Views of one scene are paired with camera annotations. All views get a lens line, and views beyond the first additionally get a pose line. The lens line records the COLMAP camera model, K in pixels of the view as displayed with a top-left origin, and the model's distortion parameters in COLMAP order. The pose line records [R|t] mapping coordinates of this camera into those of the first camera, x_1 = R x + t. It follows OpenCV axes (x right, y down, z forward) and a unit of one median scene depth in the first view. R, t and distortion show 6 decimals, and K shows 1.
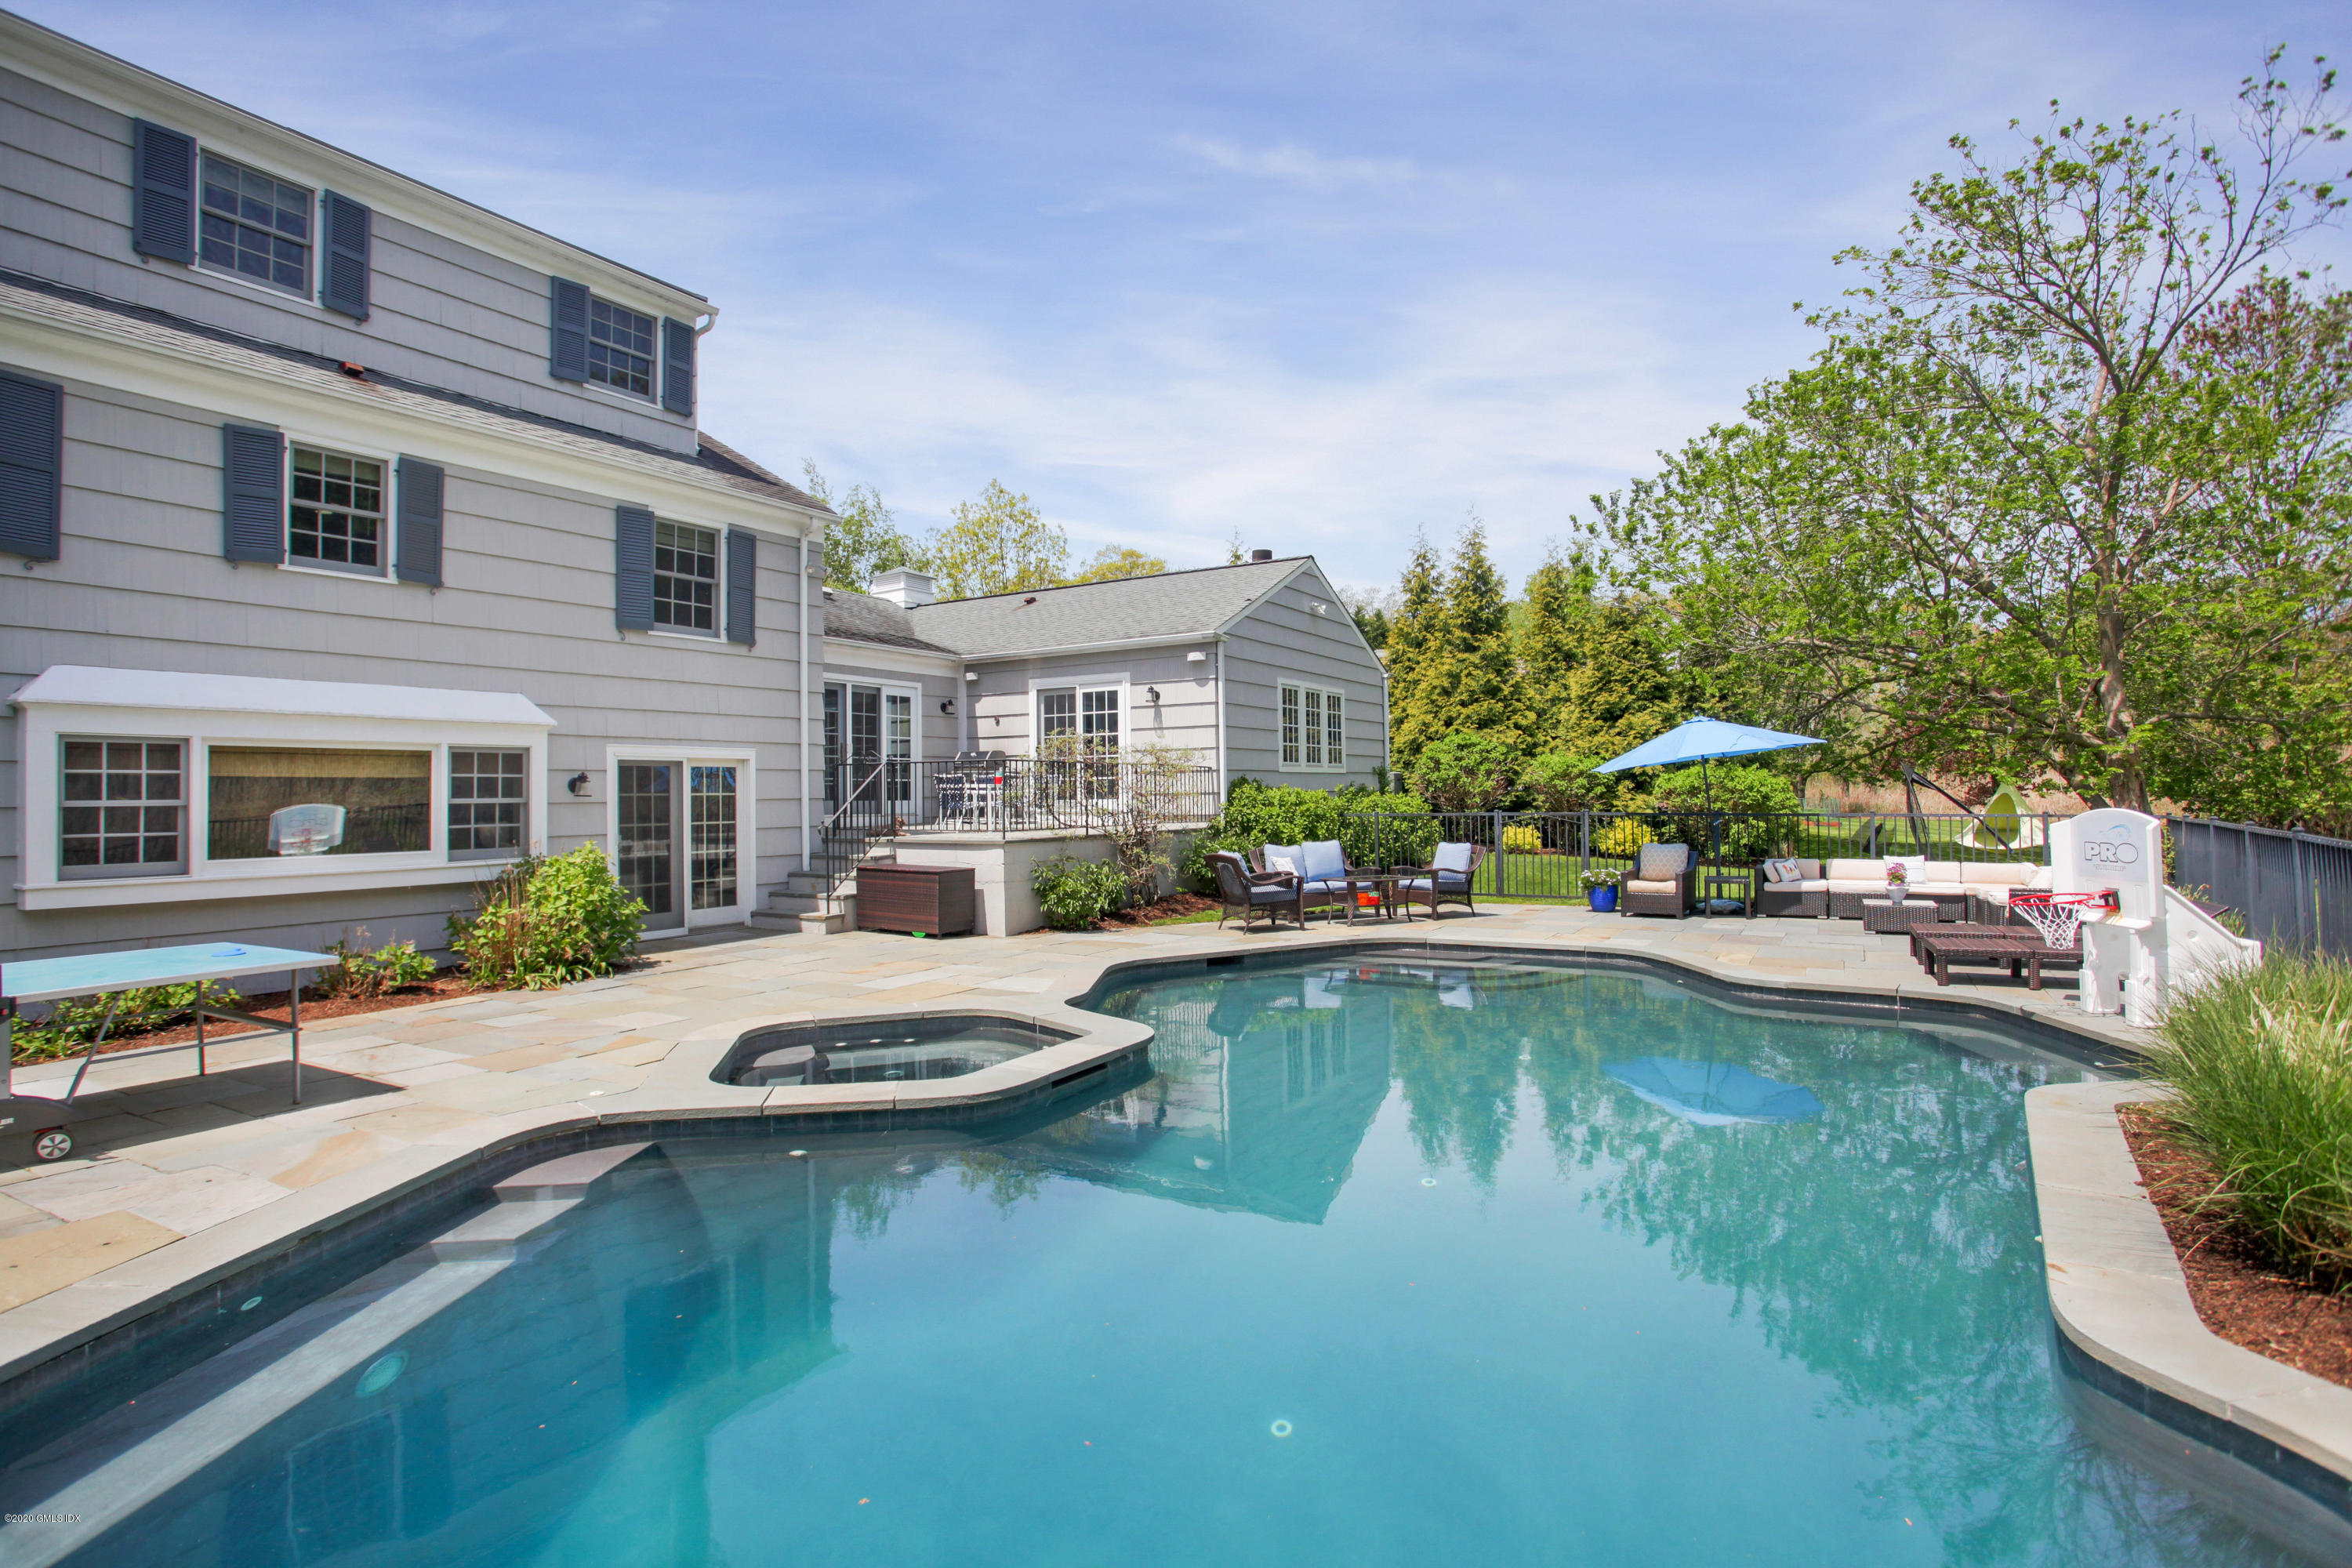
lens RADIAL K [[1179.2, 0, 1176.0], [0, 1179.2, 784.0], [0, 0, 1]] dist [-0.065695, 0.028954]
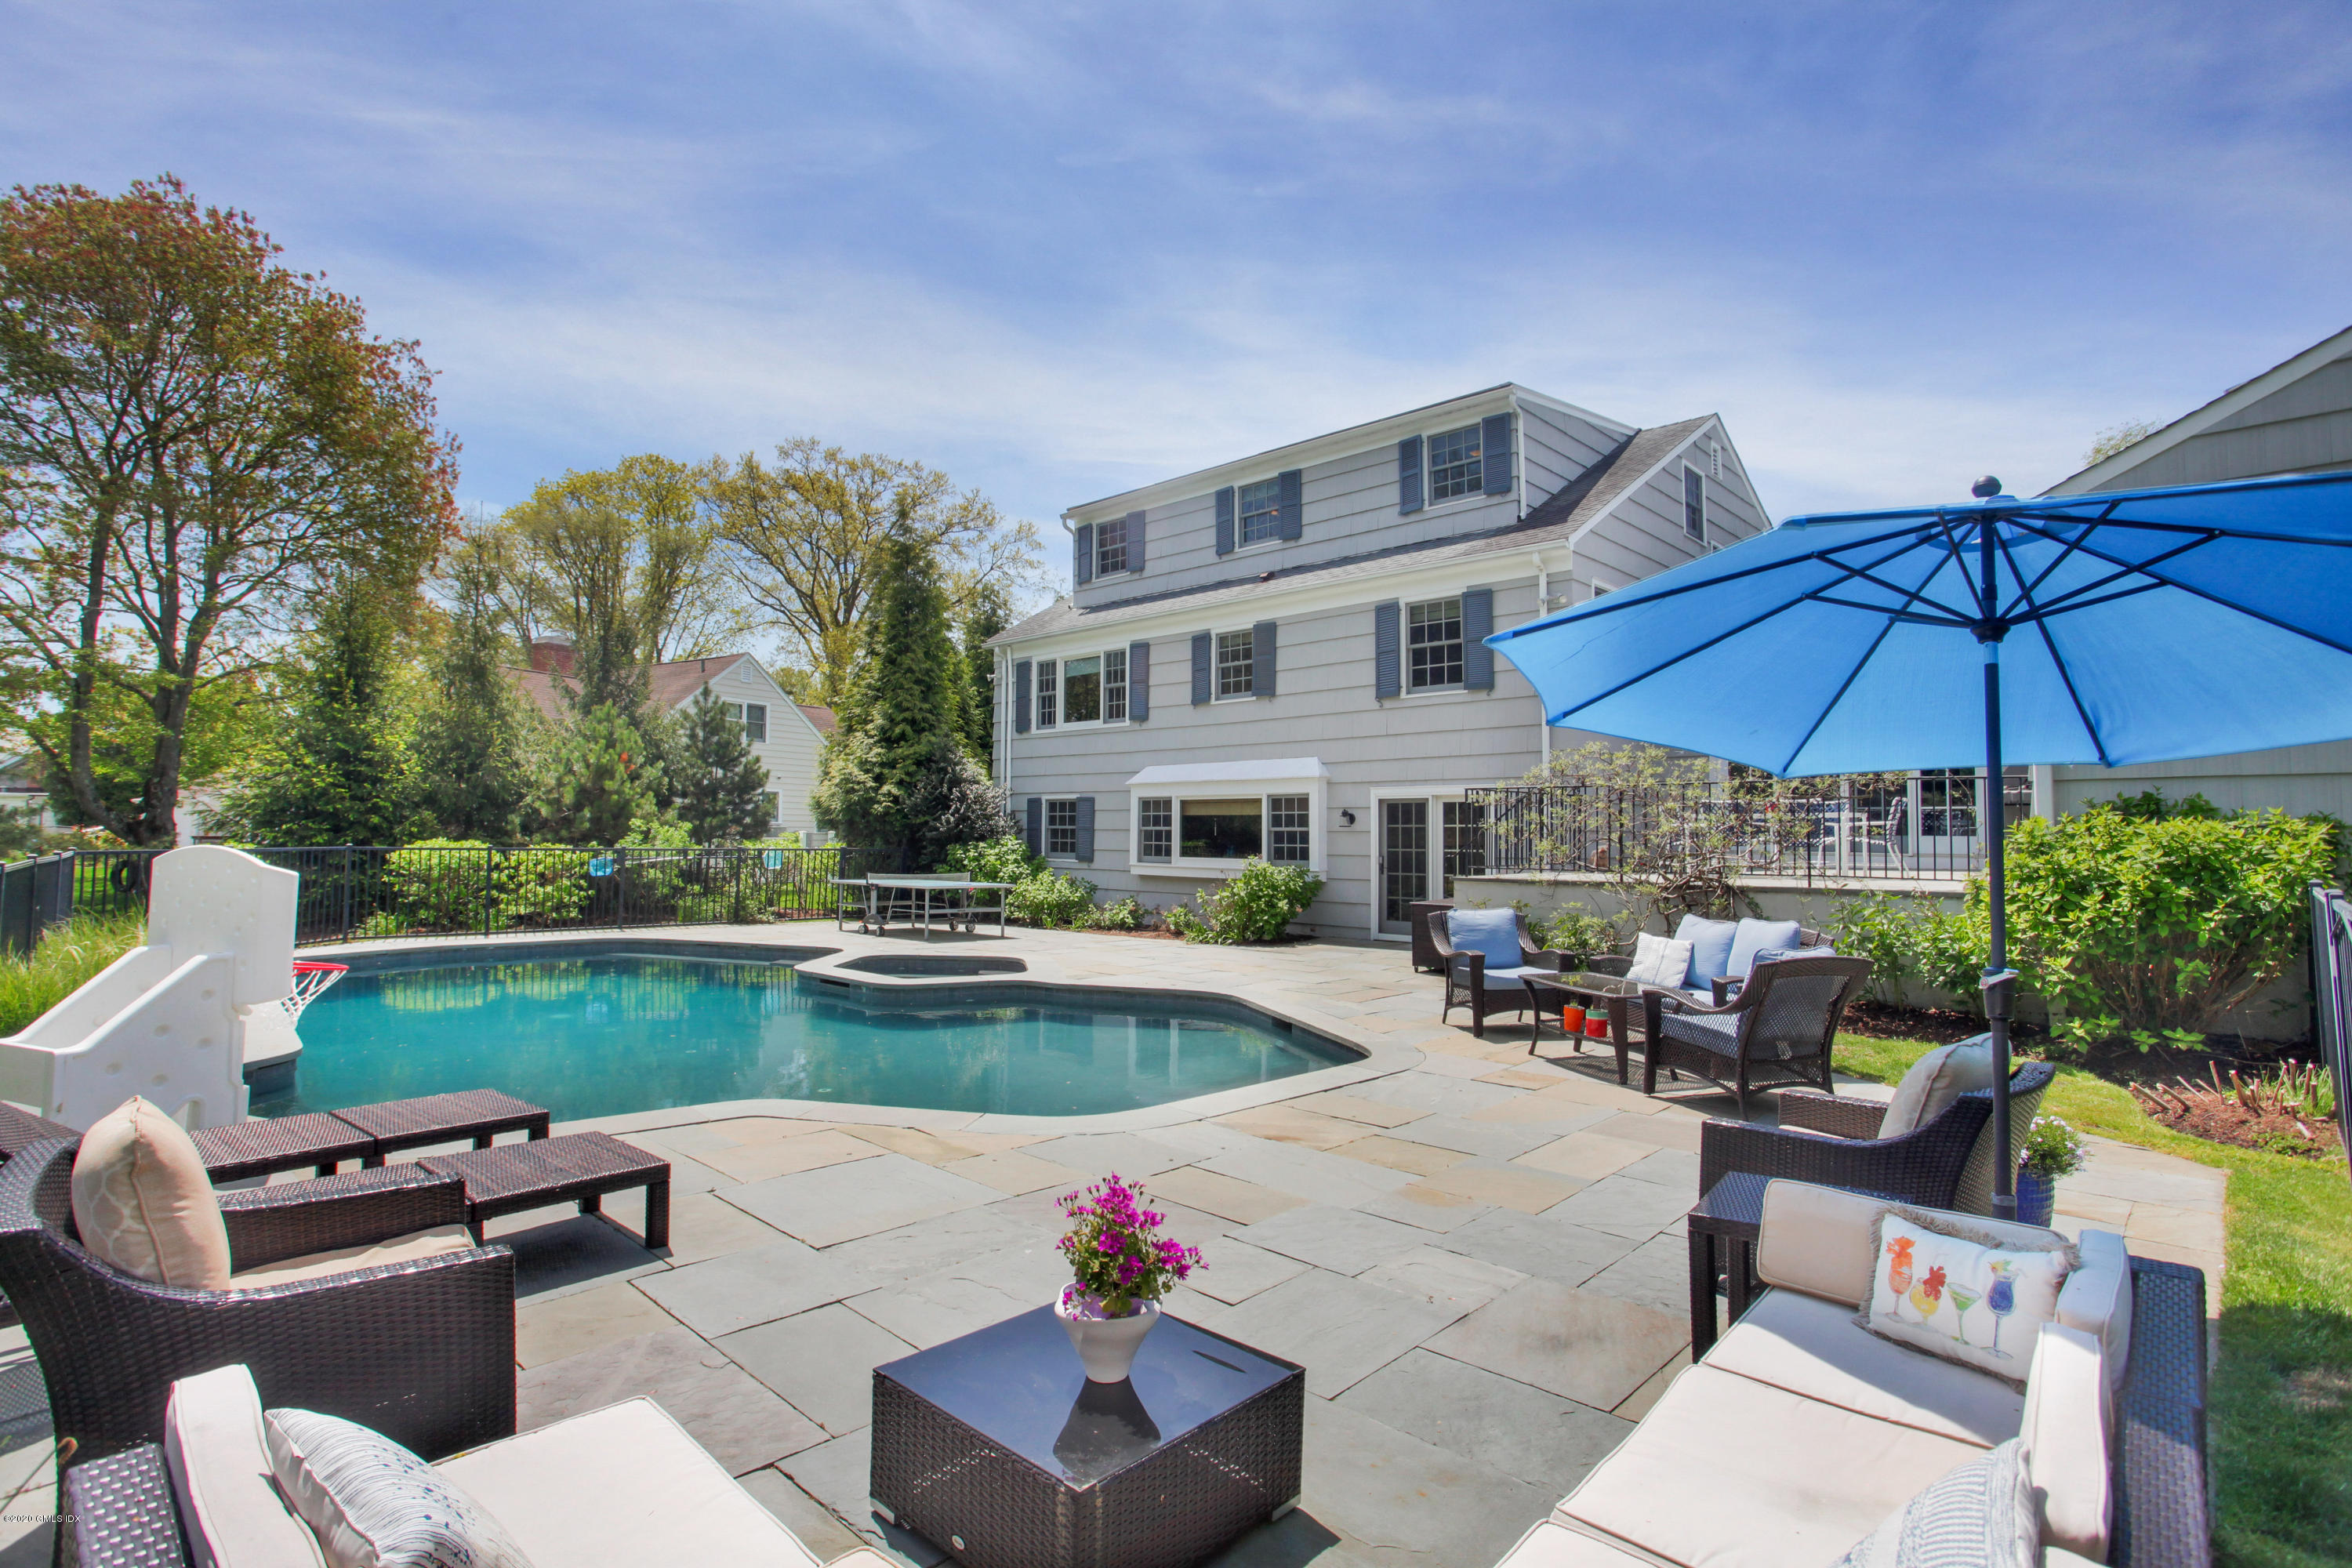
lens RADIAL K [[1179.2, 0, 1176.0], [0, 1179.2, 784.0], [0, 0, 1]] dist [-0.065695, 0.028954]
pose [[-0.235440, -0.033947, -0.971296, 0.796022], [0.002385, 0.999367, -0.035507, 0.008154], [0.971886, -0.010676, -0.235209, 1.004771]]
